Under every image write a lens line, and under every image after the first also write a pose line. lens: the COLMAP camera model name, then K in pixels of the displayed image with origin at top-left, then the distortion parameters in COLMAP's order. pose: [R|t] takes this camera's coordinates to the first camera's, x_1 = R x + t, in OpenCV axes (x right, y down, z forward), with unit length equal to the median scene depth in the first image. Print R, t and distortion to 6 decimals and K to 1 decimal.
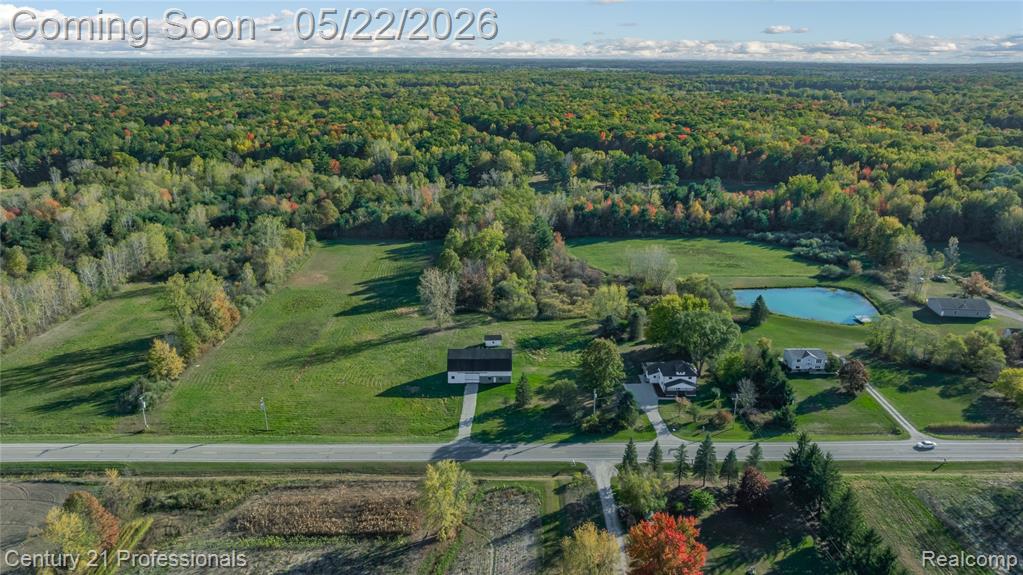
lens RADIAL K [[720.3, 0, 515.4], [0, 720.3, 284.4], [0, 0, 1]] dist [-0.044122, 0.046202]
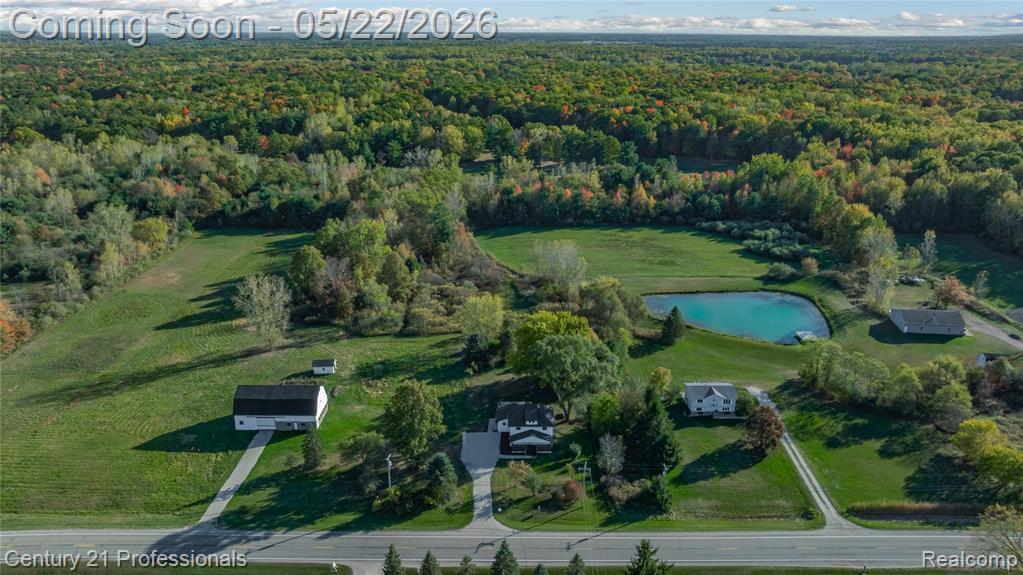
lens RADIAL K [[724.7, 0, 515.8], [0, 724.7, 263.6], [0, 0, 1]] dist [-0.027160, 0.007543]
pose [[0.999882, 0.002575, -0.015136, 0.124201], [-0.002509, 0.999987, 0.004382, -0.025475], [0.015148, -0.004343, 0.999876, 0.133536]]
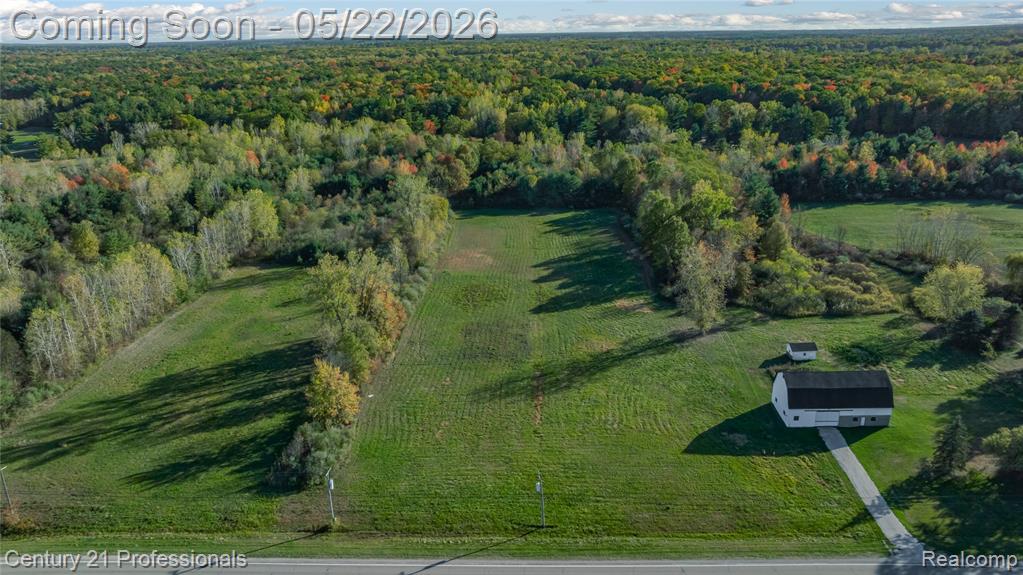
lens RADIAL K [[724.7, 0, 515.8], [0, 724.7, 263.6], [0, 0, 1]] dist [-0.027160, 0.007543]
pose [[0.998886, -0.010395, -0.046040, -0.169447], [0.010526, 0.999941, 0.002597, -0.004317], [0.046010, -0.003079, 0.998936, 0.210607]]
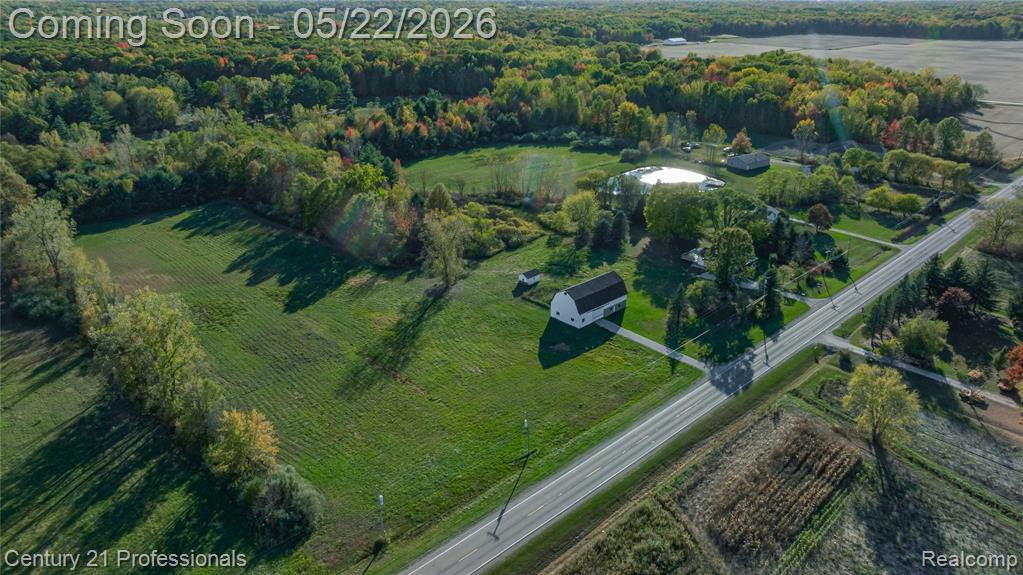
lens RADIAL K [[724.7, 0, 515.8], [0, 724.7, 263.6], [0, 0, 1]] dist [-0.027160, 0.007543]
pose [[0.727201, -0.246137, 0.640777, -0.381283], [0.205965, 0.968728, 0.138366, -0.038651], [-0.654796, 0.031358, 0.755155, 0.234338]]
